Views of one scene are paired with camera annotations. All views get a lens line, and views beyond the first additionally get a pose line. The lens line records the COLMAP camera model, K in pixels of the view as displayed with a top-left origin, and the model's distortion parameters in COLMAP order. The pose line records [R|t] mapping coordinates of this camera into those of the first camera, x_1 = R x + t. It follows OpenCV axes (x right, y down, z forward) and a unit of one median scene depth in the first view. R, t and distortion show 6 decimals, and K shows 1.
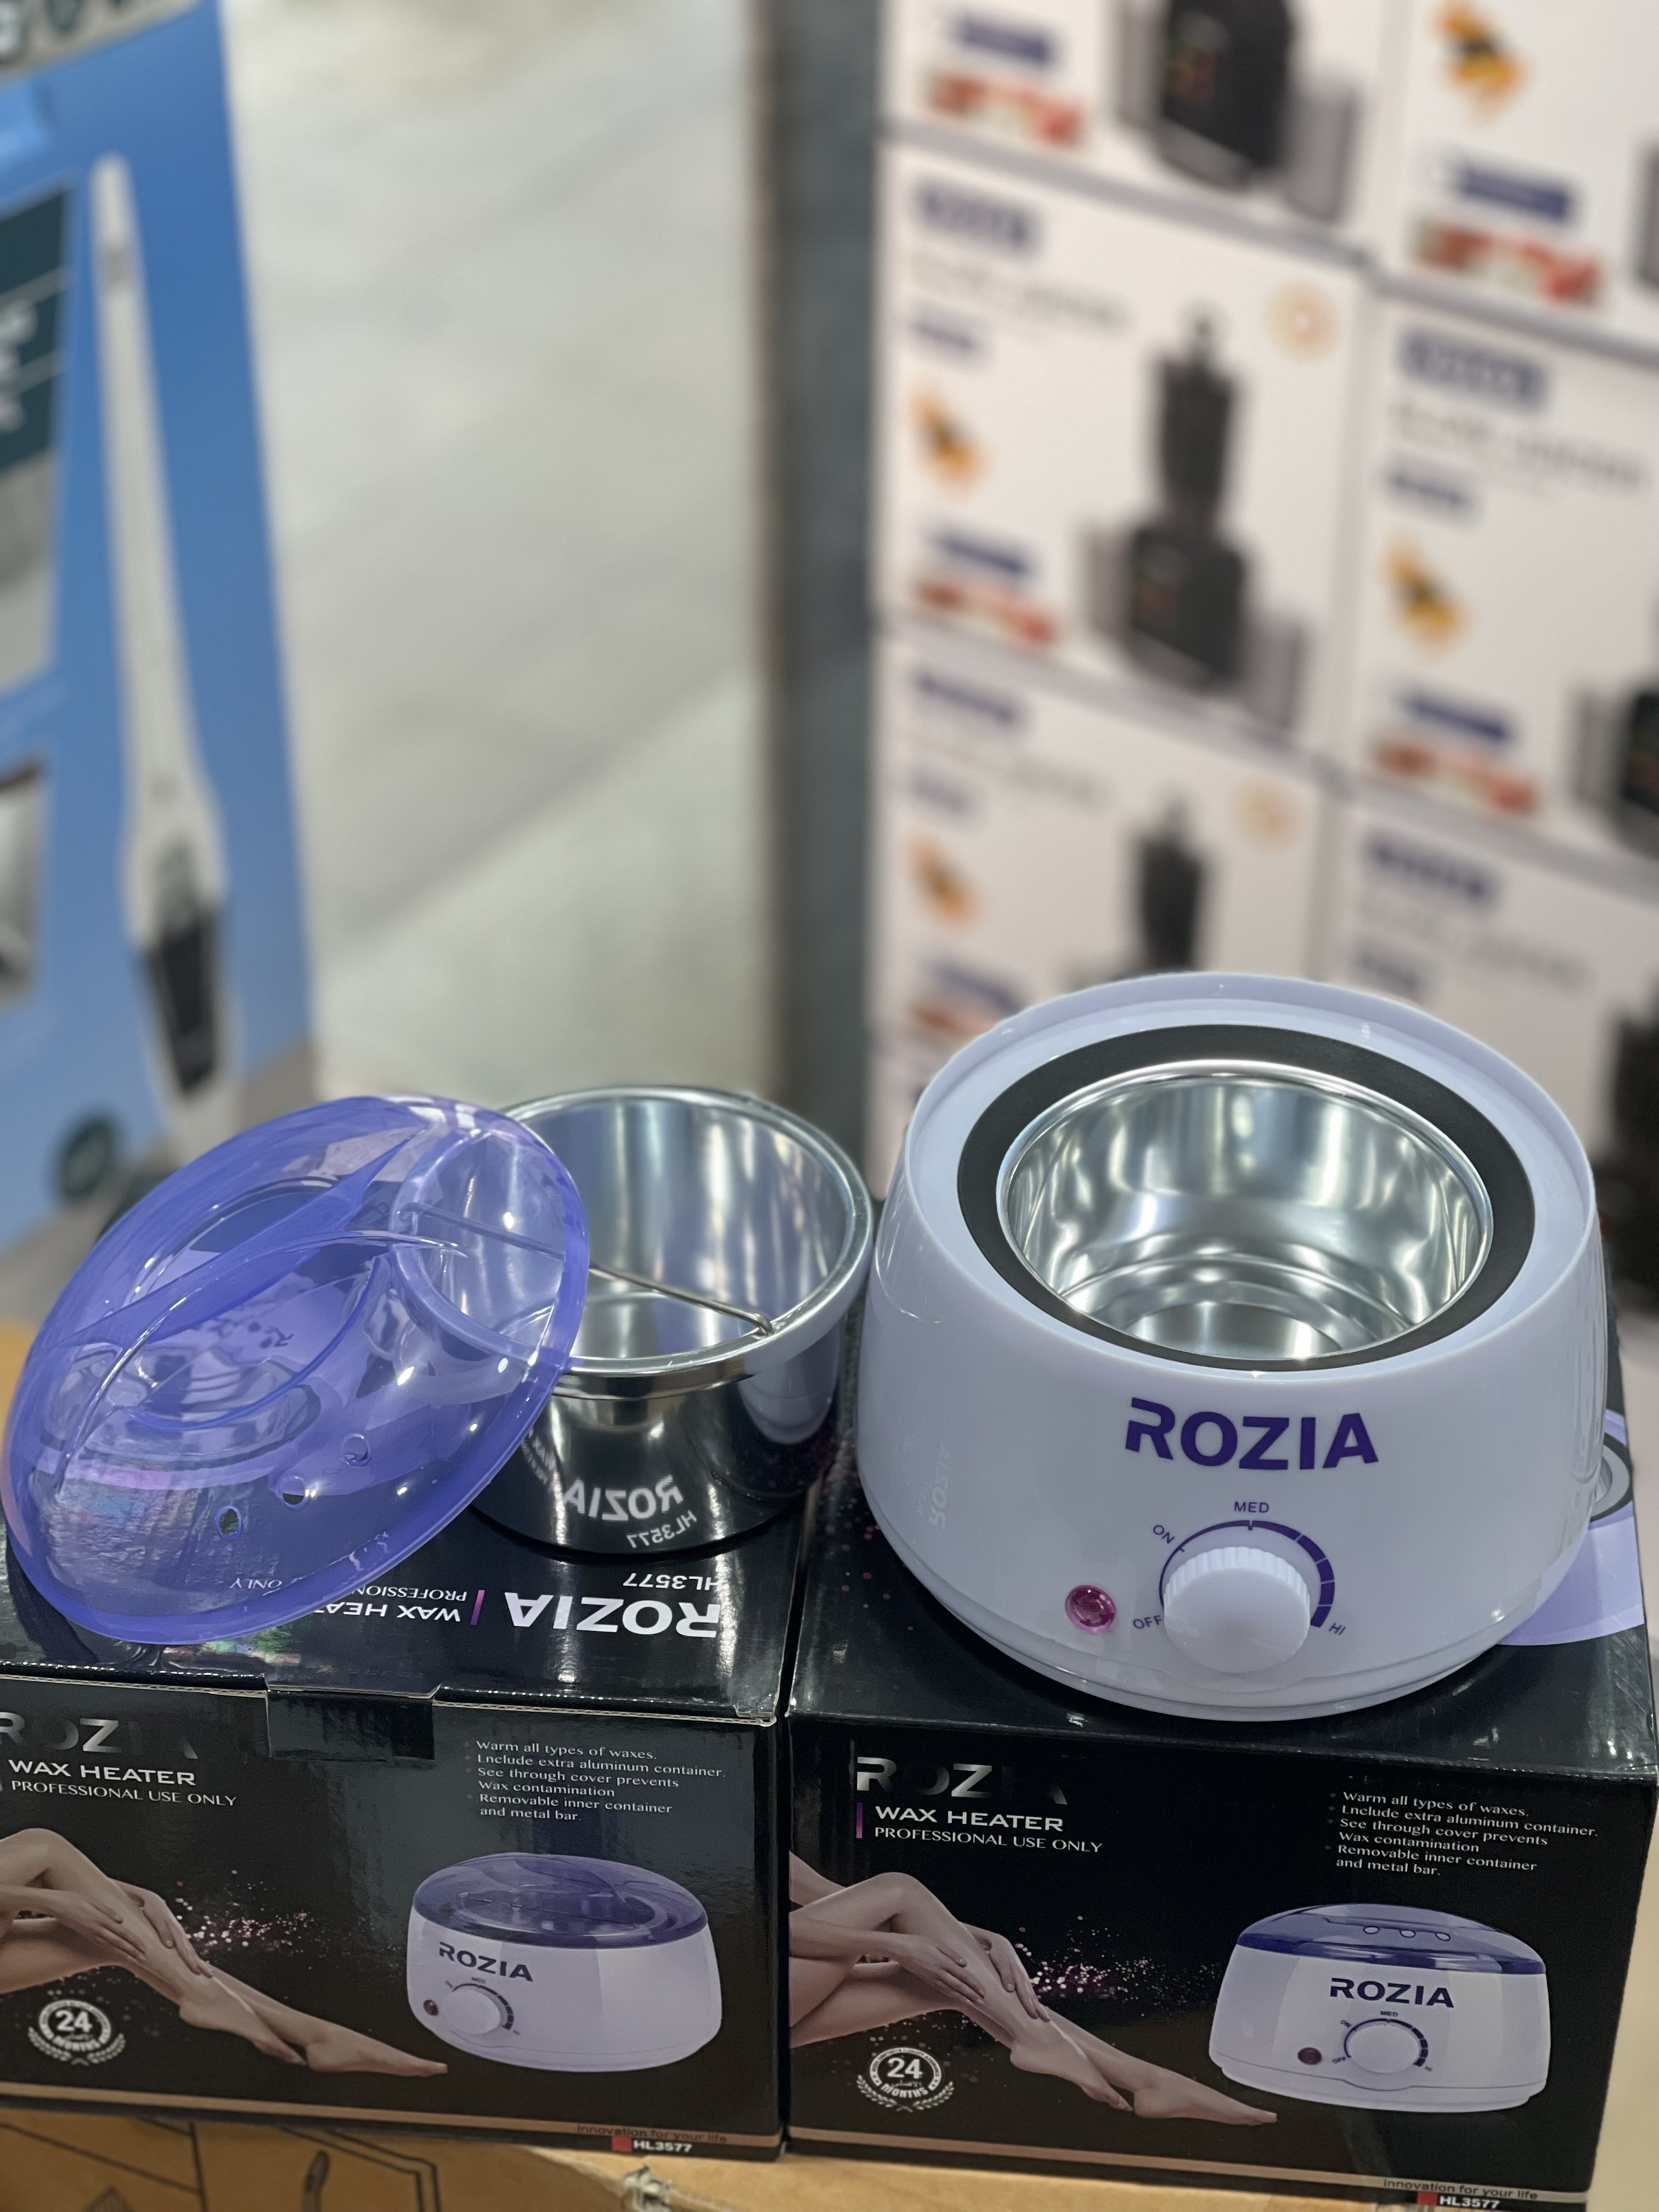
lens RADIAL K [[4133.4, 0, 889.0], [0, 4133.4, 1117.7], [0, 0, 1]] dist [0.175599, 0.000000]
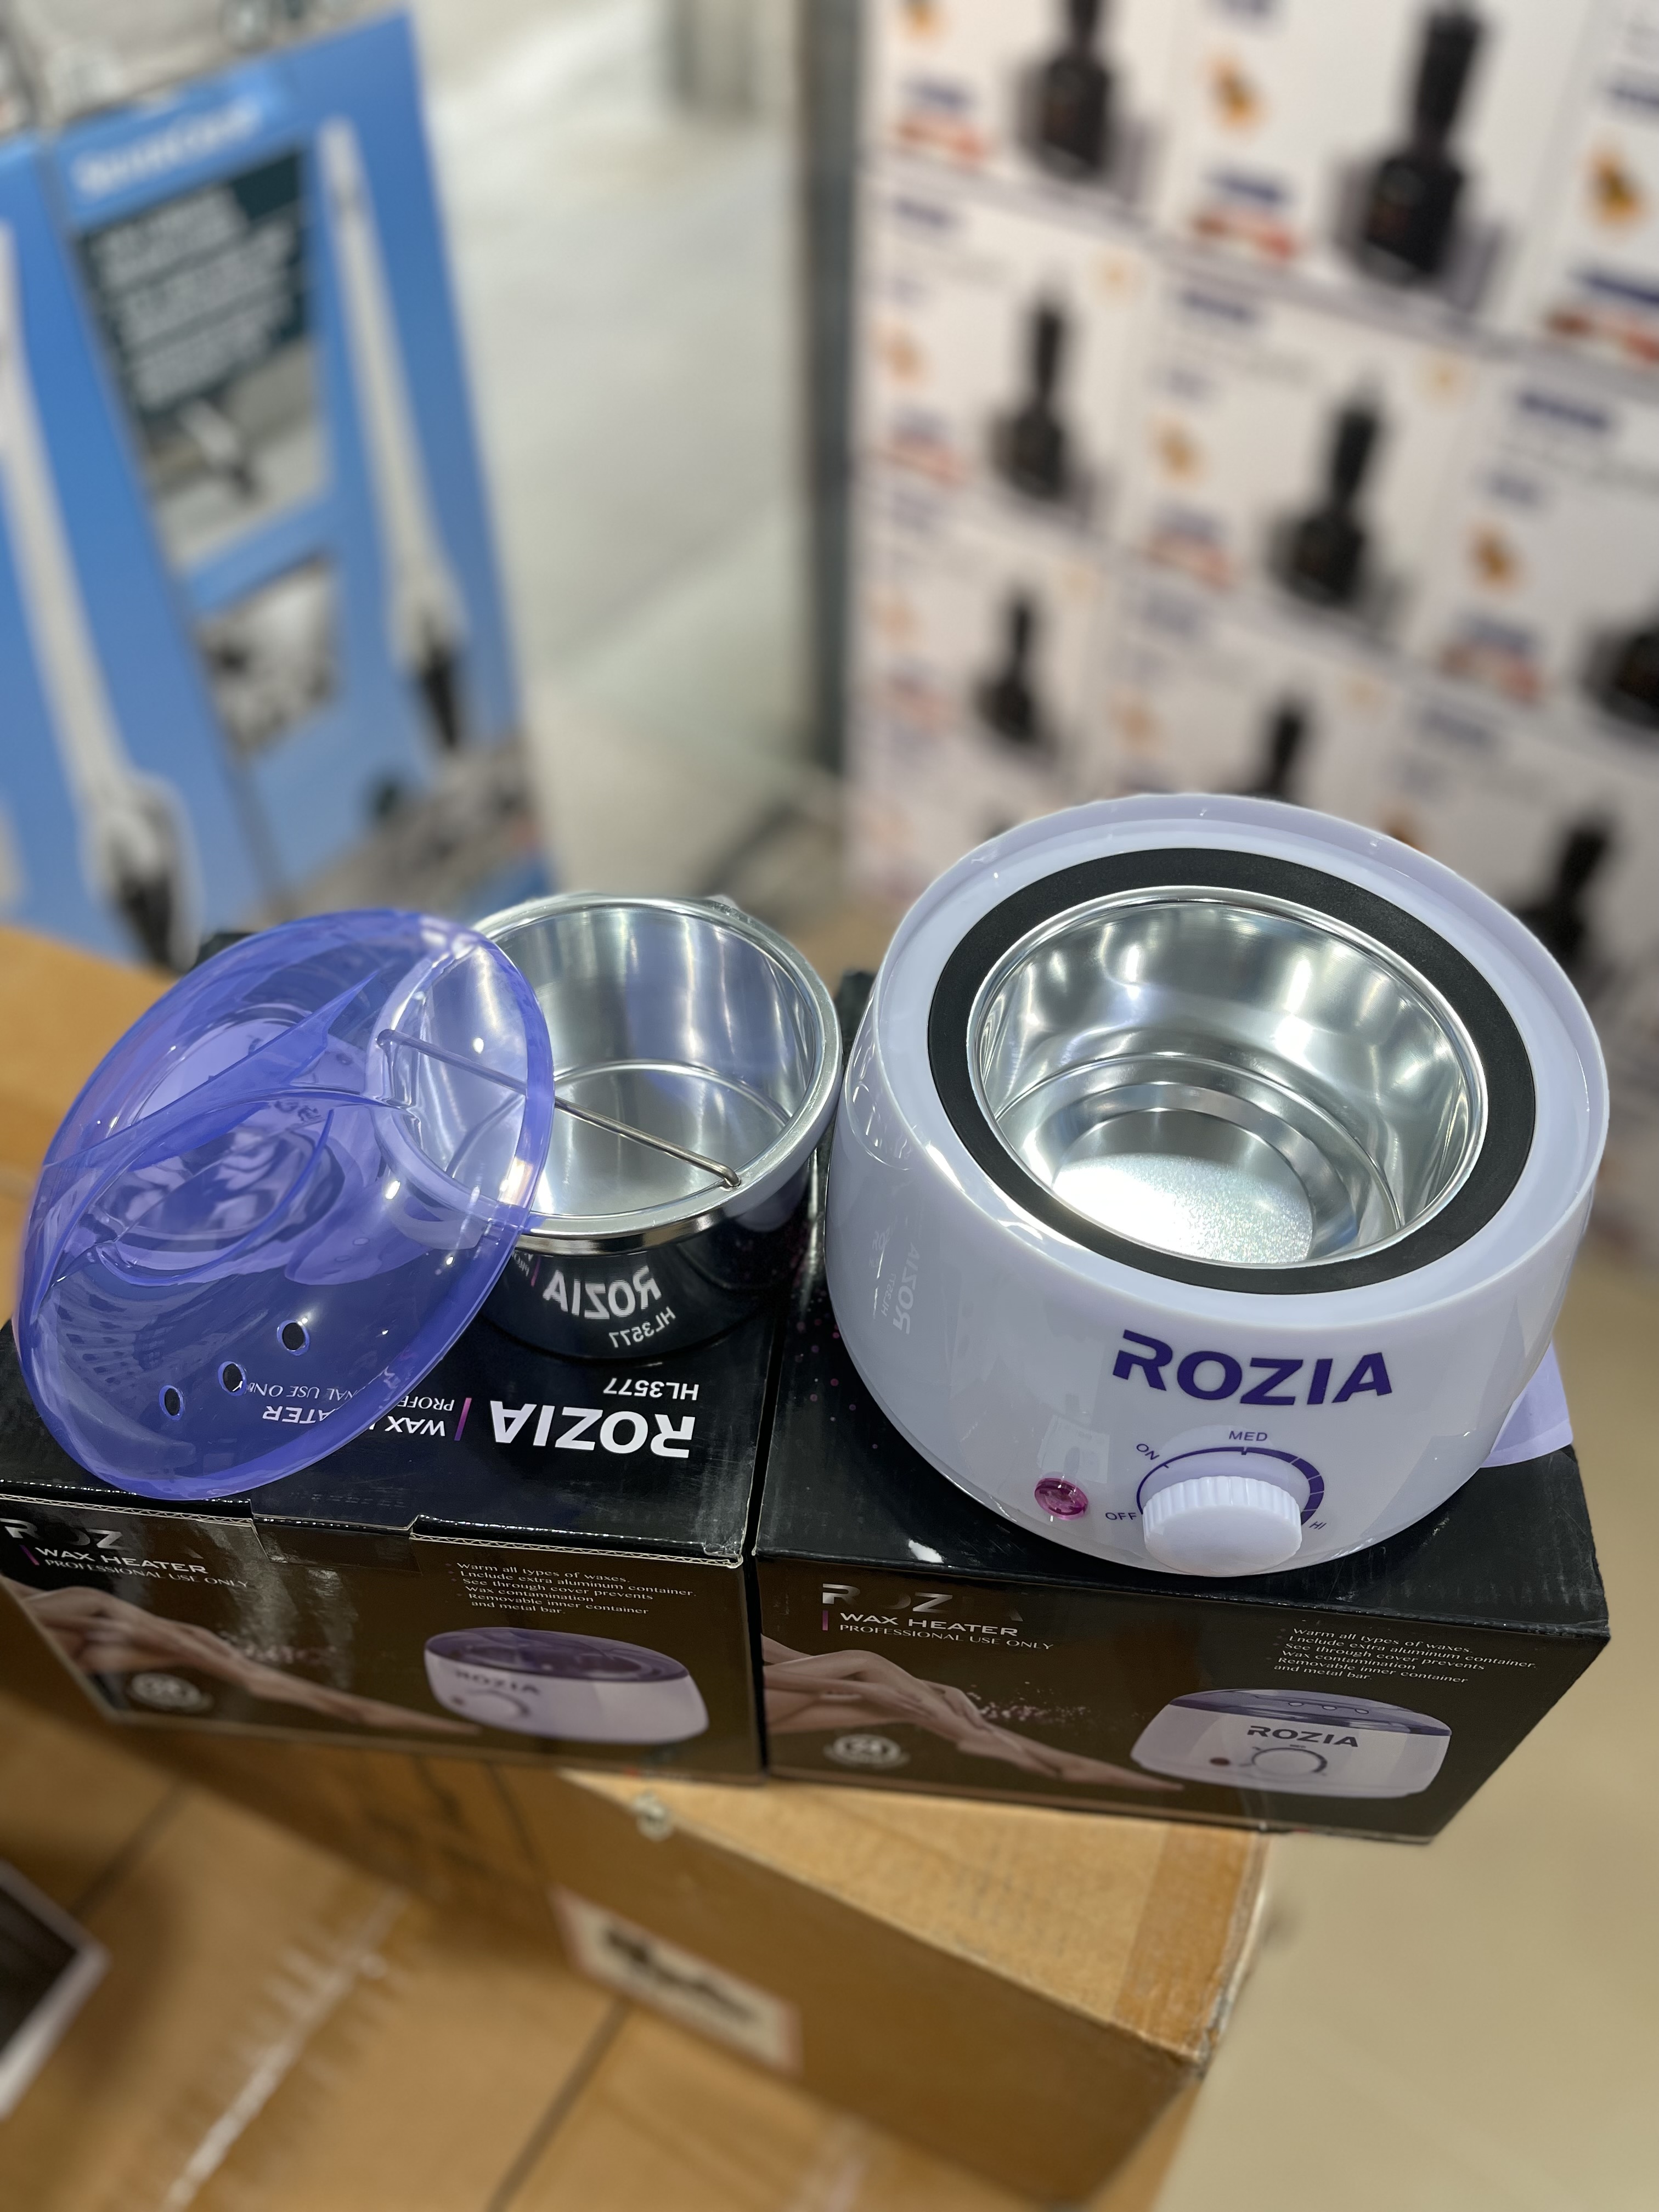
lens RADIAL K [[1697.1, 0, 845.2], [0, 1697.1, 1116.3], [0, 0, 1]] dist [0.025369, -0.044428]
pose [[0.999907, 0.007768, -0.011232, 0.001784], [-0.004879, 0.971389, 0.237446, -0.058557], [0.012755, -0.237369, 0.971336, 0.596741]]
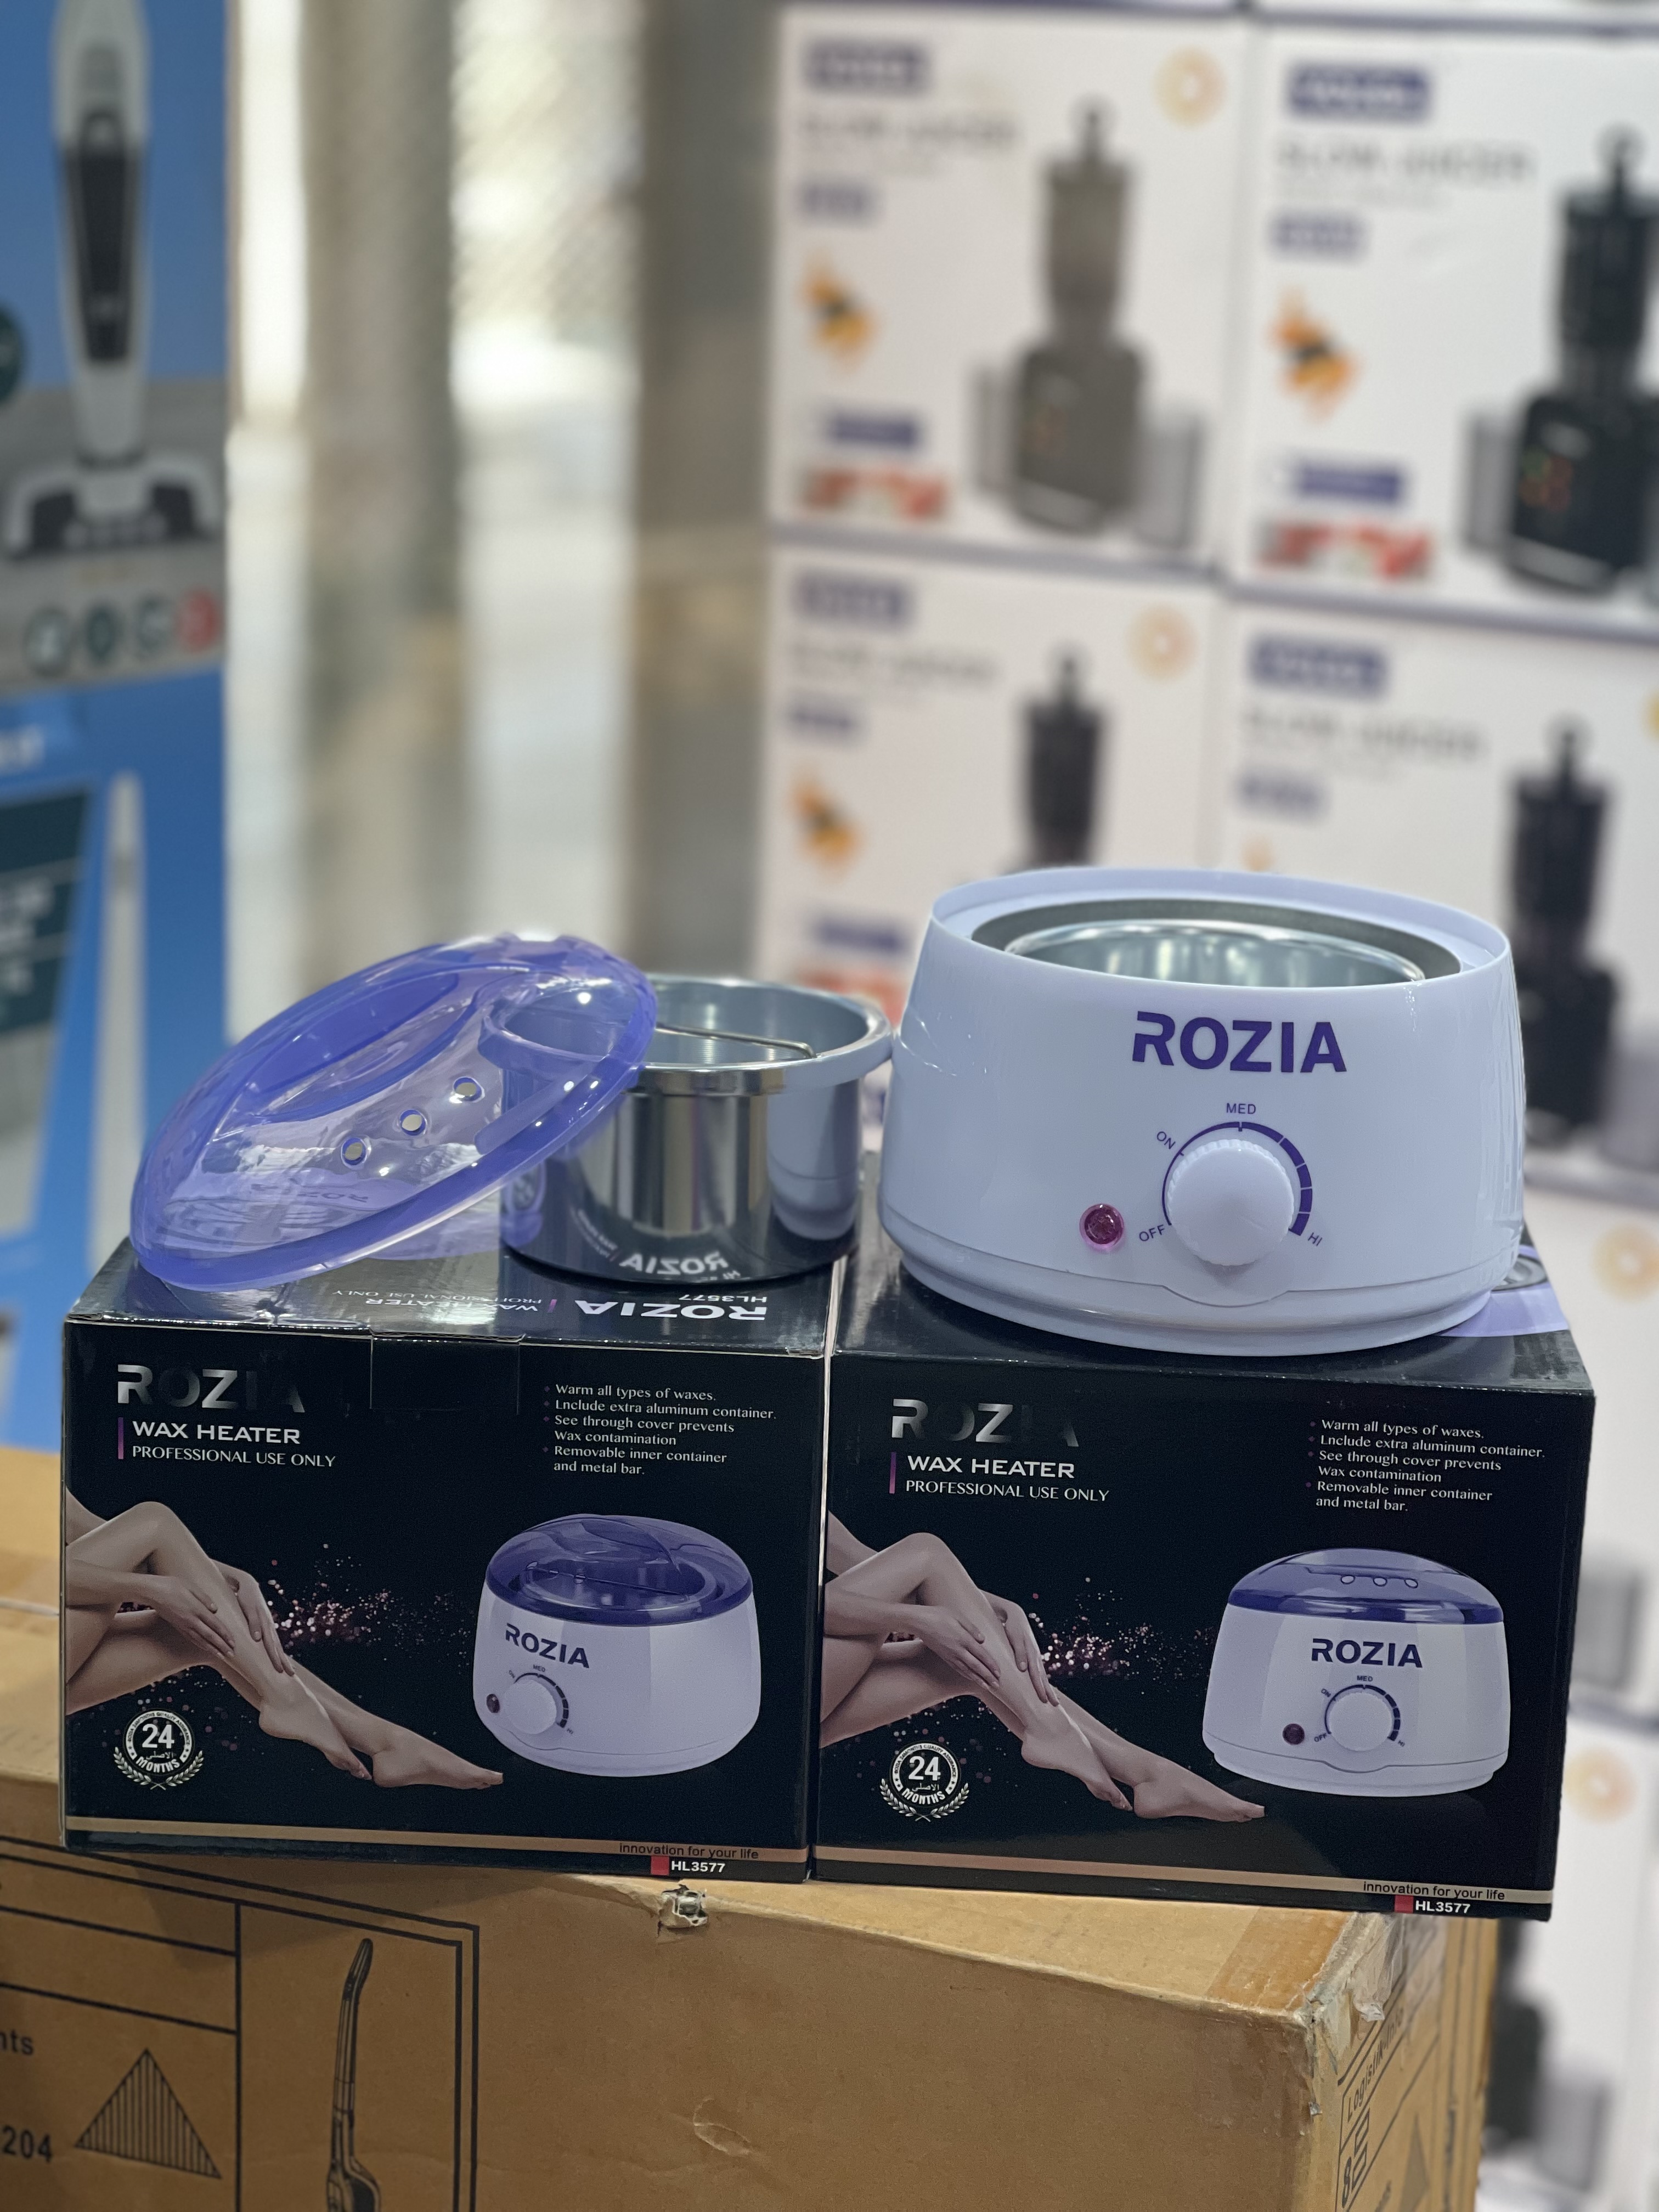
lens RADIAL K [[4133.4, 0, 876.1], [0, 4133.4, 1144.9], [0, 0, 1]] dist [0.175599, 0.000000]
pose [[0.998326, 0.012344, 0.056498, -0.074685], [0.008604, 0.934372, -0.356195, 0.476785], [-0.057187, 0.356085, 0.932702, -0.074925]]
